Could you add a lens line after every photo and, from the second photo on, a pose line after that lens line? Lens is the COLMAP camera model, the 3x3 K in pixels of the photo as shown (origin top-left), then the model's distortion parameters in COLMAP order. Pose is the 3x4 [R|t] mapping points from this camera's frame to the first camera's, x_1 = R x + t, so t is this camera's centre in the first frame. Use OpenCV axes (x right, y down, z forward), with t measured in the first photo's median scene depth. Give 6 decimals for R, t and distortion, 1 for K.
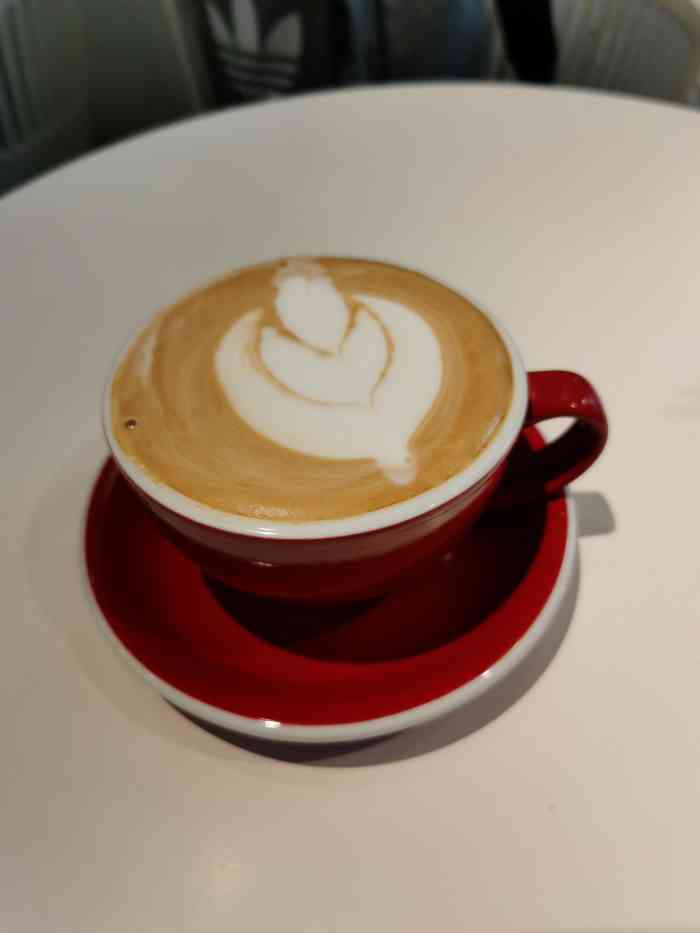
lens RADIAL K [[729.1, 0, 350.6], [0, 729.1, 467.5], [0, 0, 1]] dist [0.009430, 0.005736]
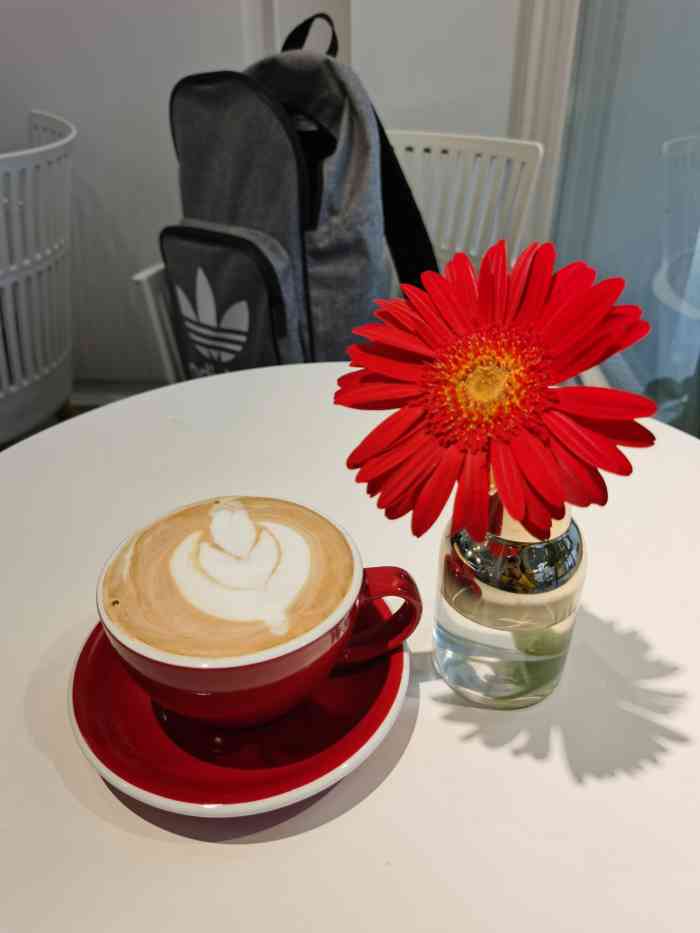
lens RADIAL K [[729.1, 0, 350.8], [0, 729.1, 465.4], [0, 0, 1]] dist [0.009430, 0.005736]
pose [[0.998109, -0.003121, 0.061387, 0.109649], [0.019675, 0.962382, -0.270986, 0.087873], [-0.058232, 0.271681, 0.960624, -0.613088]]
